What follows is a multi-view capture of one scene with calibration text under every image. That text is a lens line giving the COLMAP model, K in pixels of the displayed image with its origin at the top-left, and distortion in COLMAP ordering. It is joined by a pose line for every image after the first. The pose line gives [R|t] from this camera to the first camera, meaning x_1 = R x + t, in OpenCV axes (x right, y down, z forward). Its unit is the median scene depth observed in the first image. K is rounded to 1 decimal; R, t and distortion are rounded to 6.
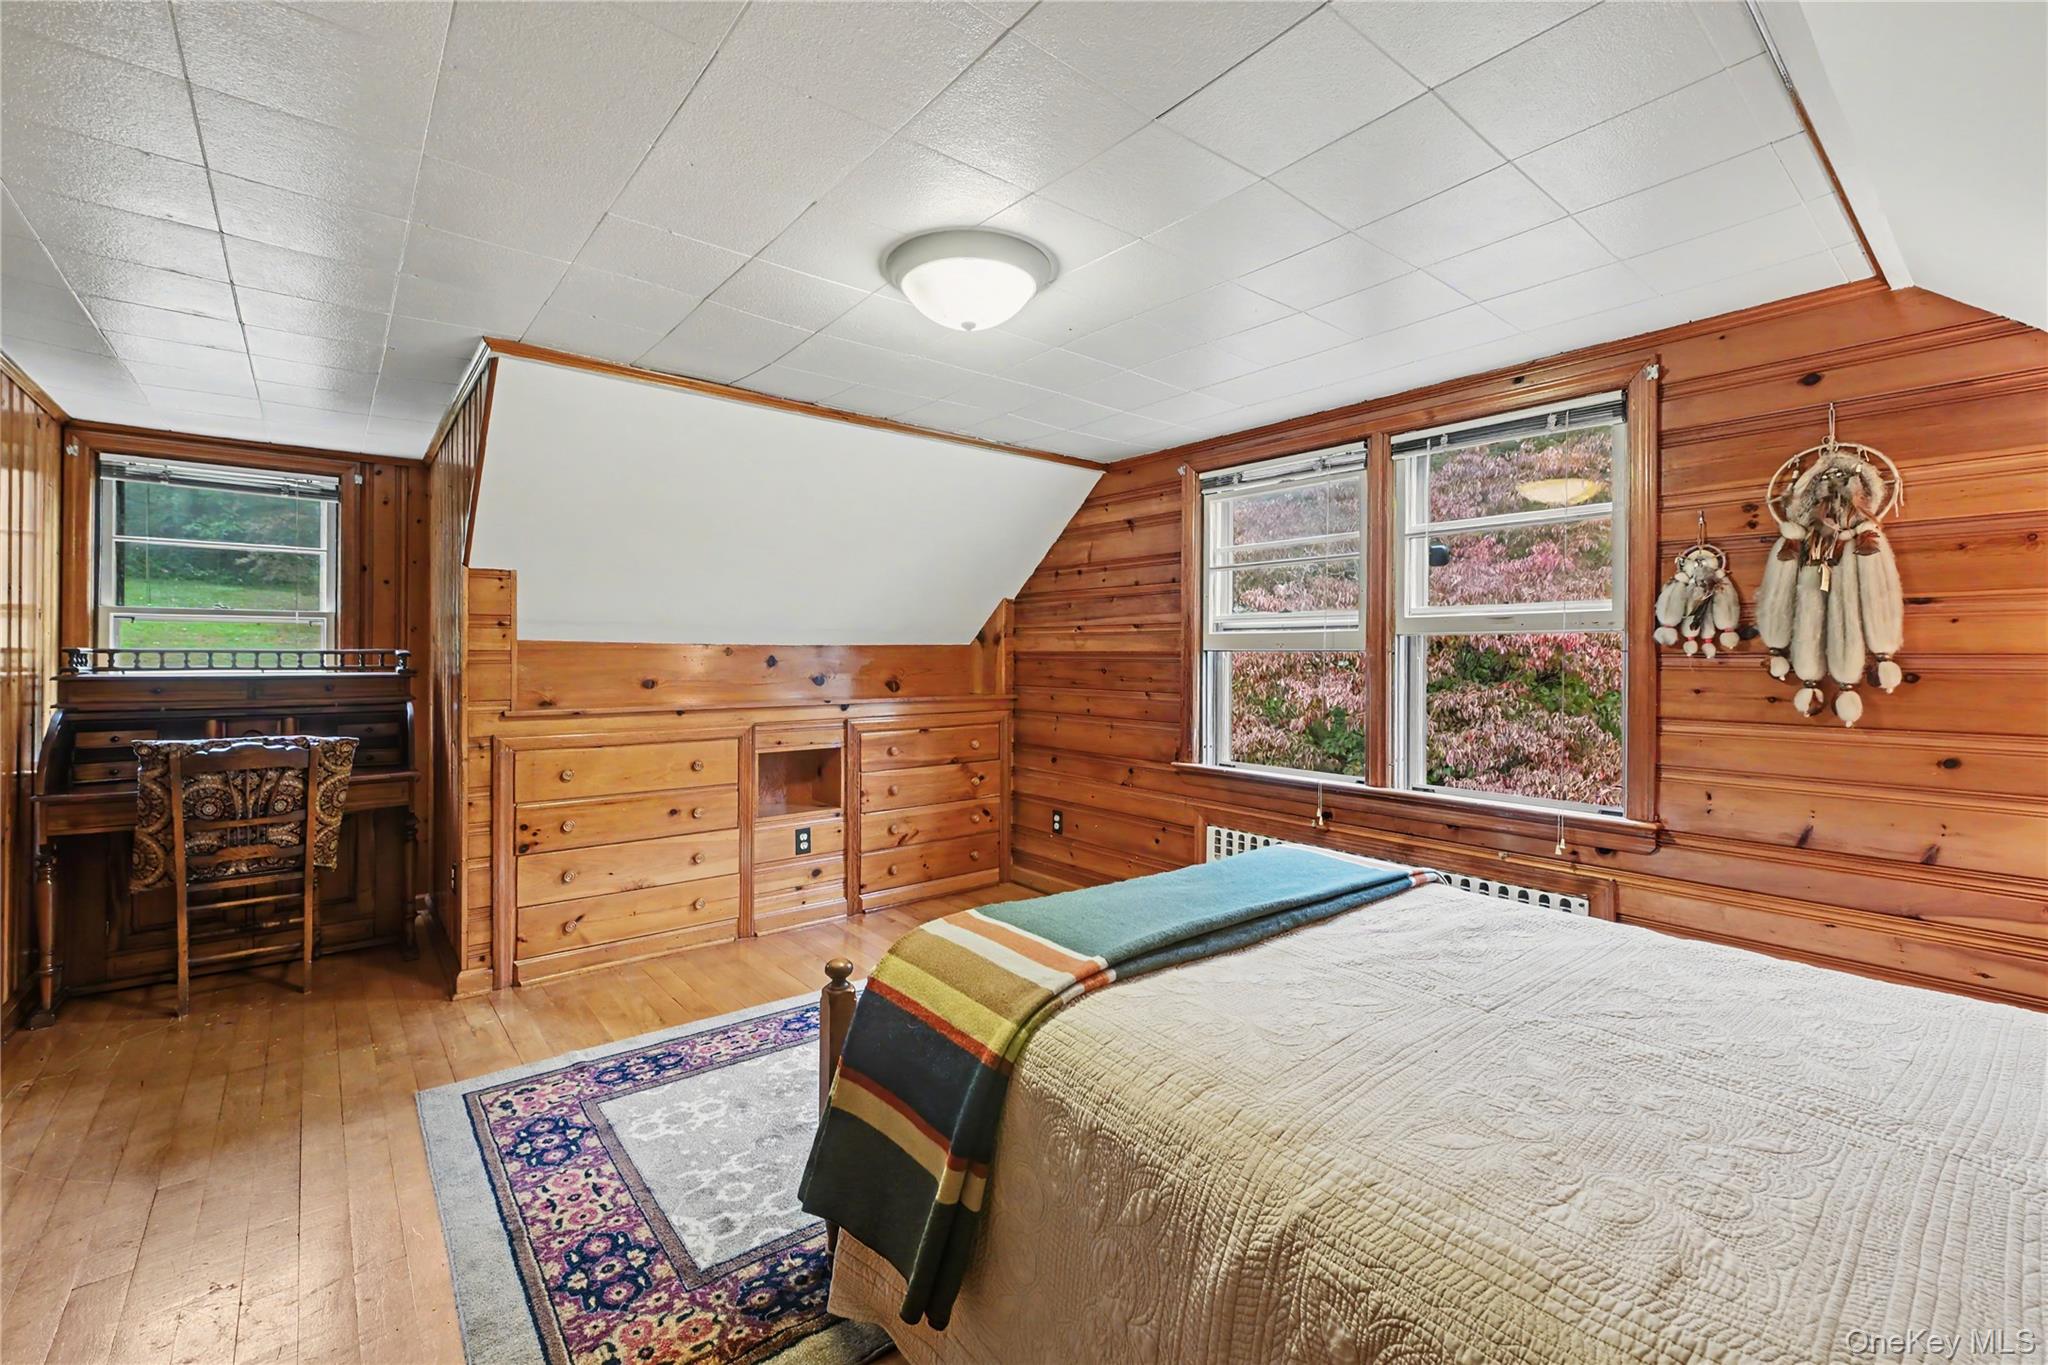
lens RADIAL K [[859.6, 0, 1016.0], [0, 859.6, 651.4], [0, 0, 1]] dist [0.000191, -0.000144]
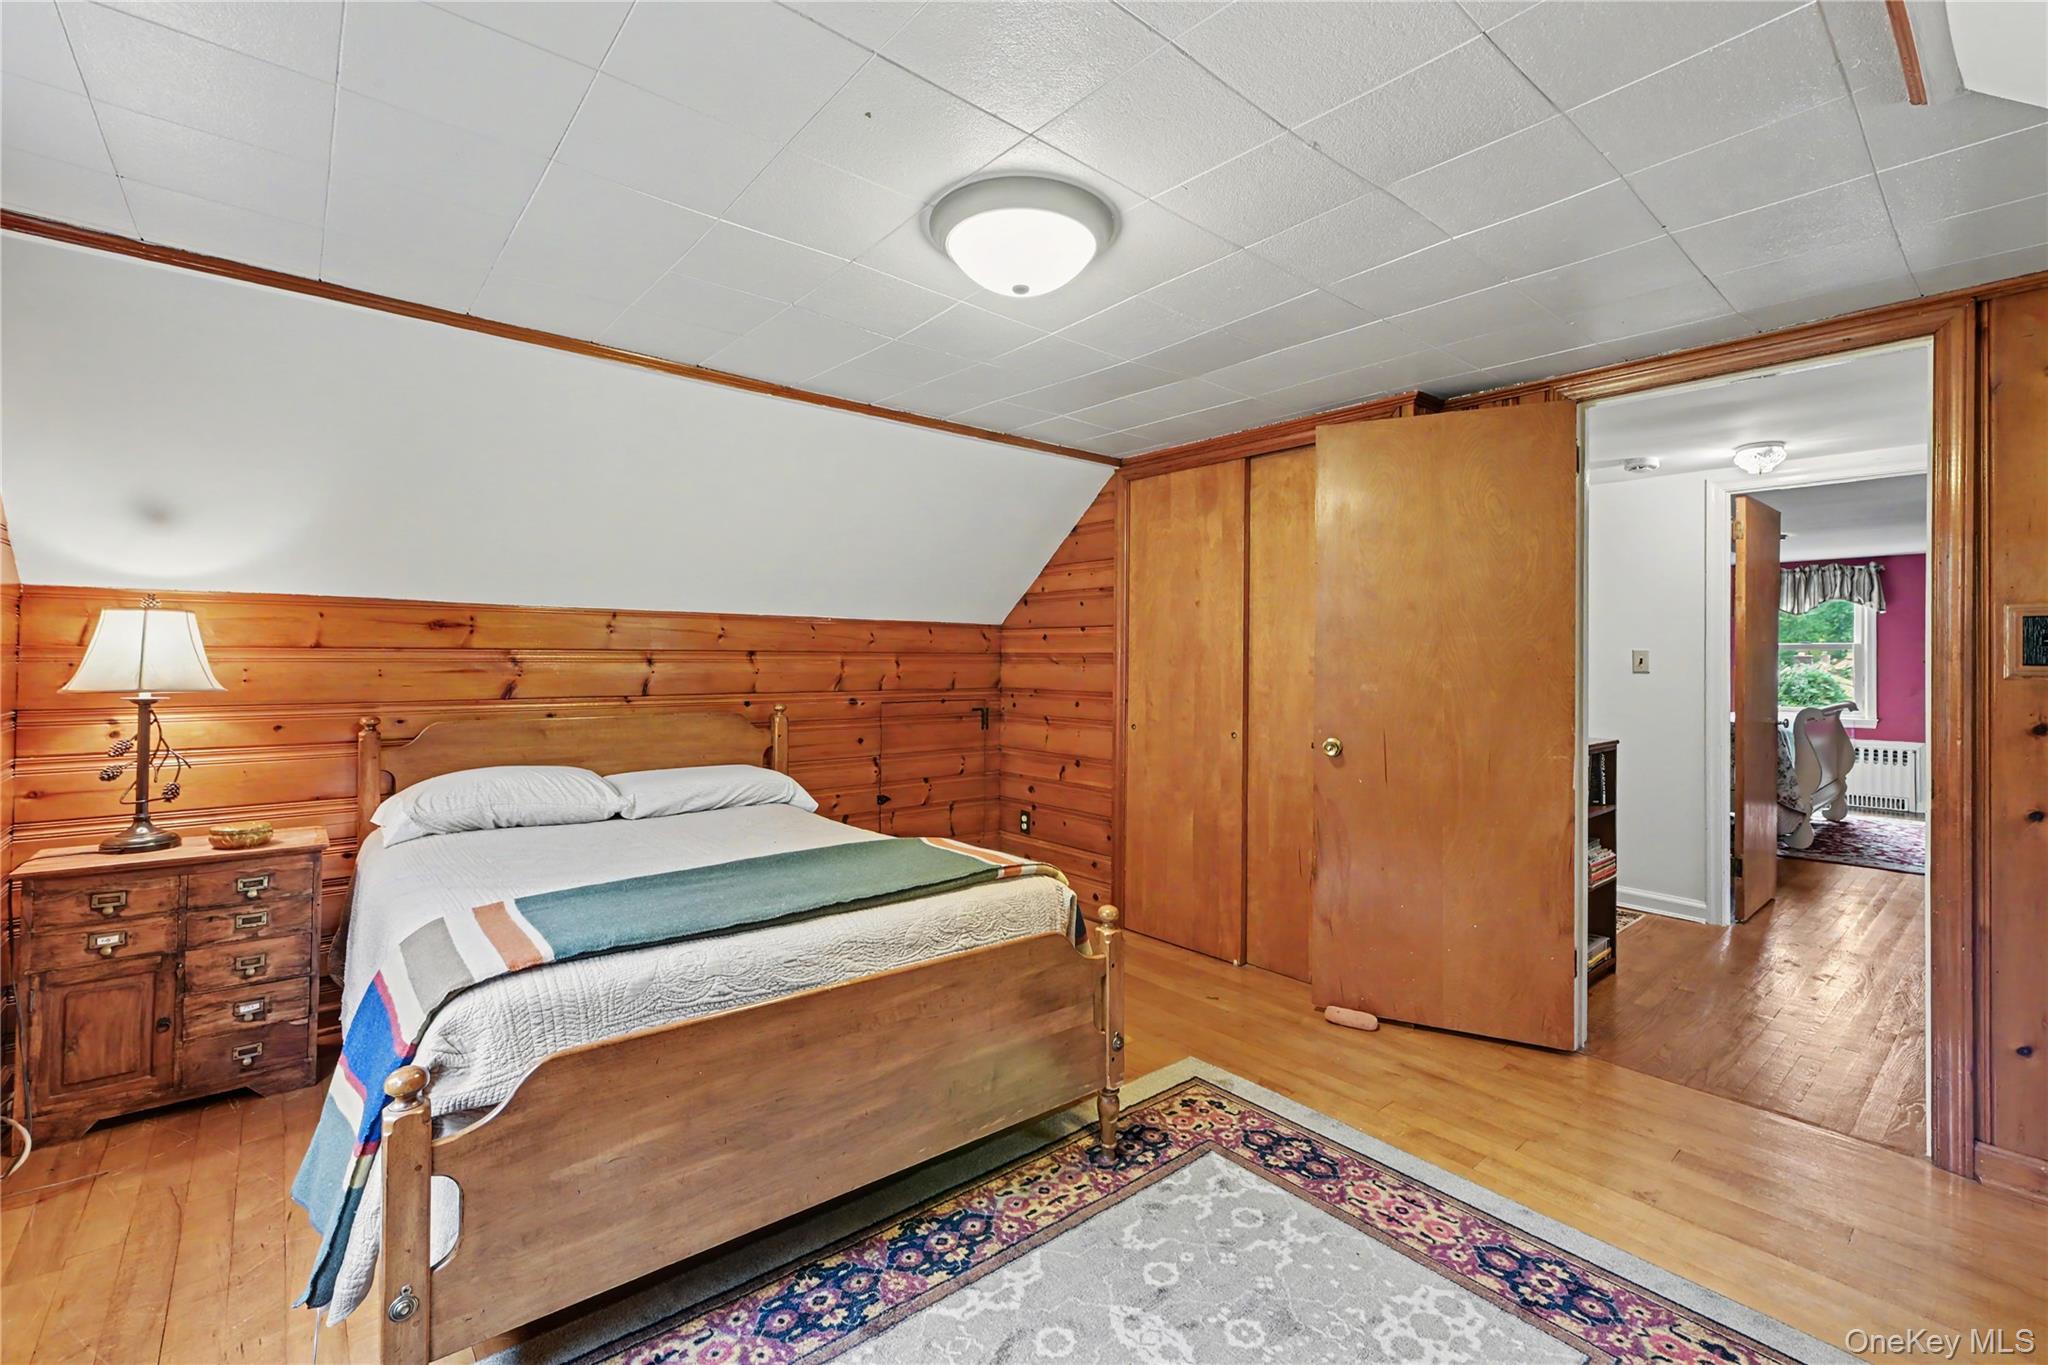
lens RADIAL K [[859.6, 0, 1016.0], [0, 859.6, 651.4], [0, 0, 1]] dist [0.000191, -0.000144]
pose [[-0.999811, -0.013132, -0.014318, -0.039494], [-0.012964, 0.999847, -0.011783, 0.005586], [0.014470, -0.011595, -0.999828, 1.761564]]
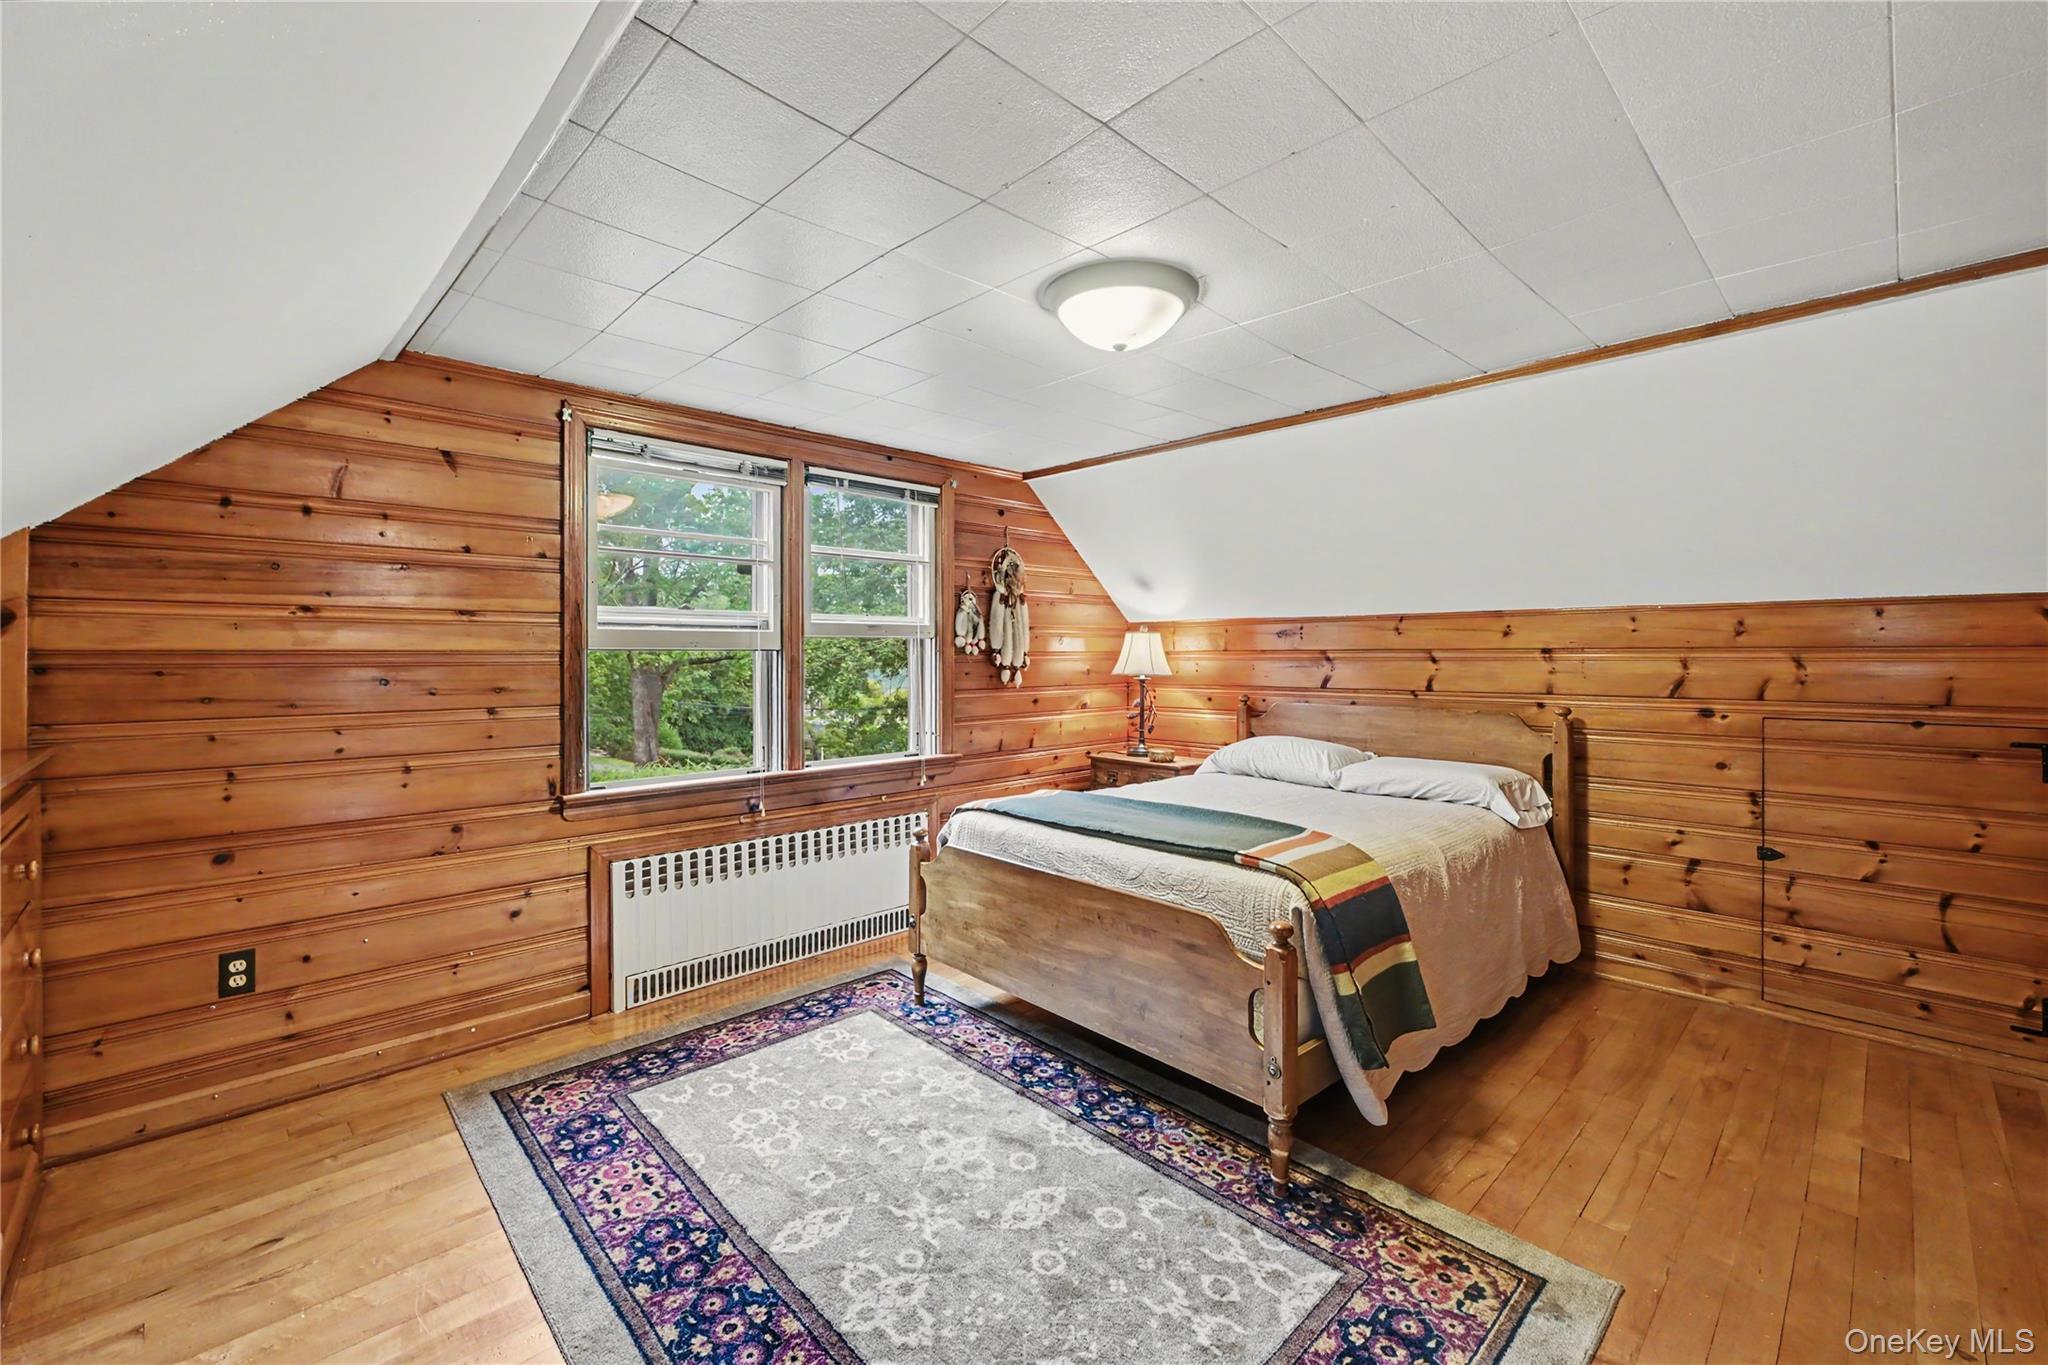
lens RADIAL K [[854.5, 0, 1014.9], [0, 854.5, 650.2], [0, 0, 1]] dist [0.000444, 0.000009]
pose [[-0.084995, -0.000095, 0.996381, -1.030377], [-0.003101, 0.999995, -0.000170, -0.001997], [-0.996377, -0.003104, -0.084994, 1.141351]]
